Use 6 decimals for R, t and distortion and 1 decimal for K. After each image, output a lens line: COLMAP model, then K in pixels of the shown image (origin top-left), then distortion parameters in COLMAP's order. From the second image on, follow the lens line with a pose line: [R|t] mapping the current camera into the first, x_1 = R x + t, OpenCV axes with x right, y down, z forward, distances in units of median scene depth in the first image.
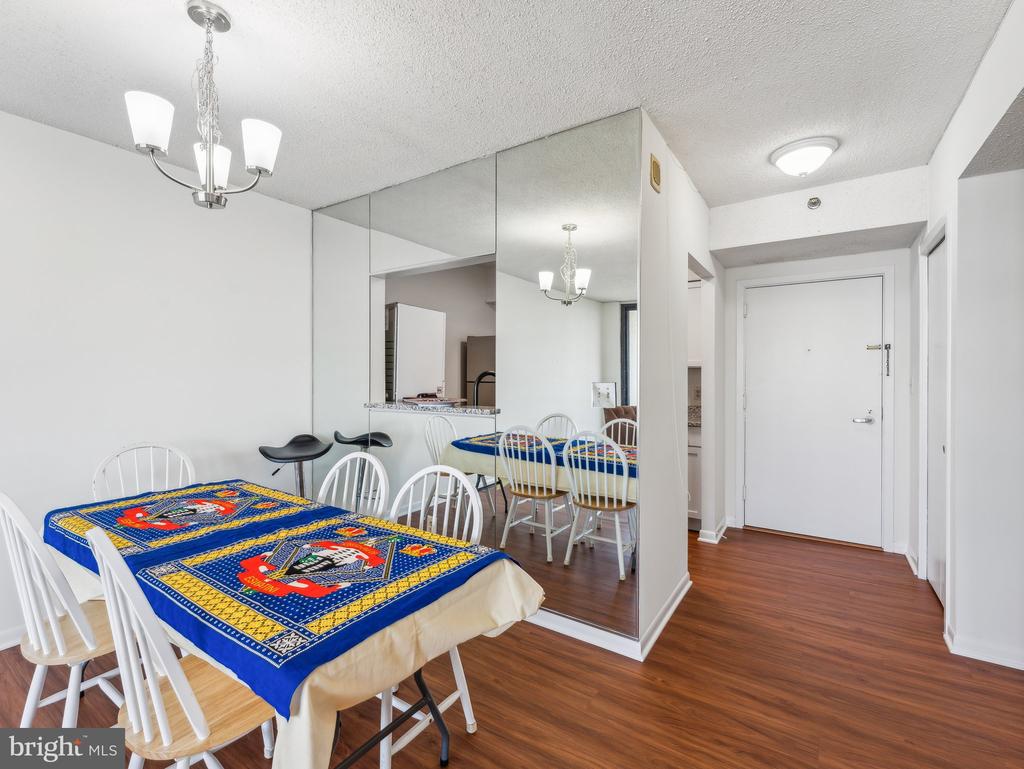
lens RADIAL K [[469.1, 0, 506.5], [0, 469.1, 383.1], [0, 0, 1]] dist [-0.000282, 0.000287]
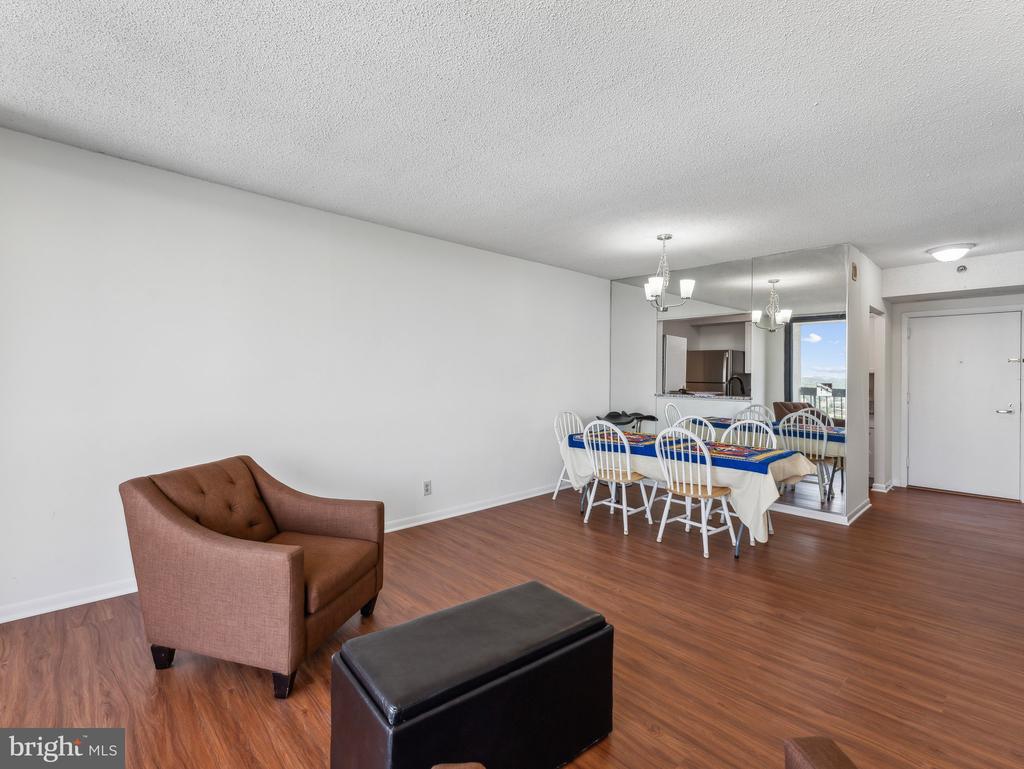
lens RADIAL K [[469.1, 0, 513.0], [0, 469.1, 380.3], [0, 0, 1]] dist [-0.000282, 0.000287]
pose [[0.974802, 0.009307, -0.222879, -0.369676], [-0.011012, 0.999919, -0.006408, 0.007461], [0.222801, 0.008701, 0.974825, -0.702294]]
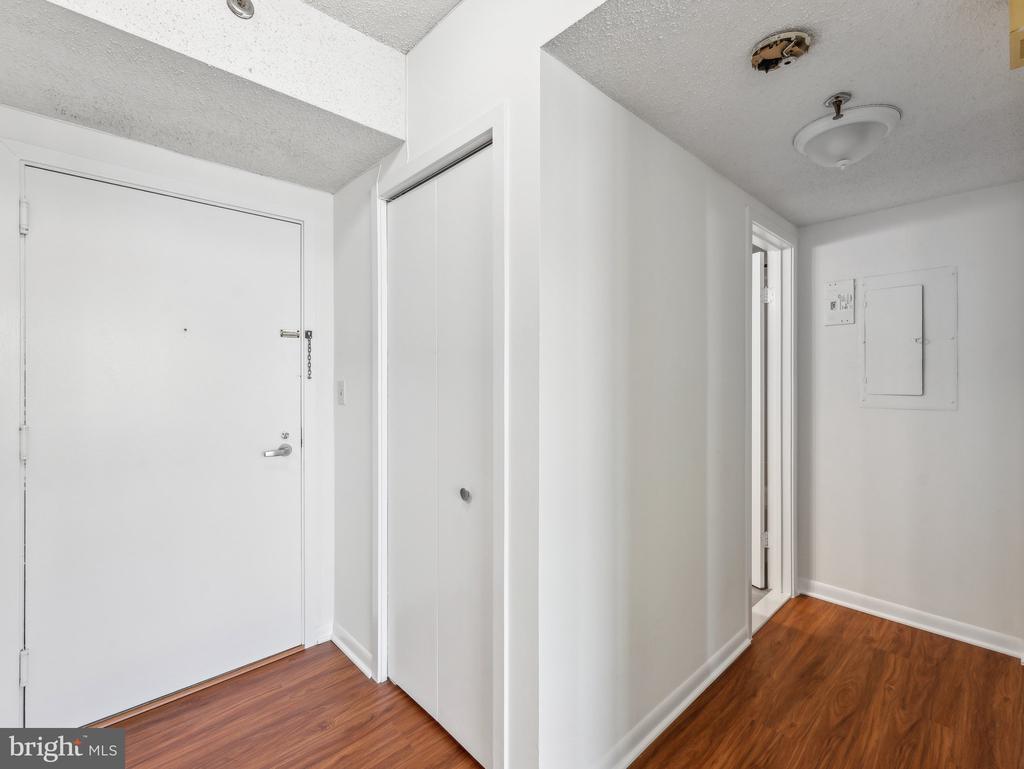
lens RADIAL K [[469.1, 0, 508.0], [0, 469.1, 383.0], [0, 0, 1]] dist [-0.000282, 0.000287]
pose [[0.240760, -0.003306, 0.970579, 2.706410], [0.013180, 0.999913, 0.000137, -0.067076], [-0.970495, 0.012759, 0.240782, 6.327498]]
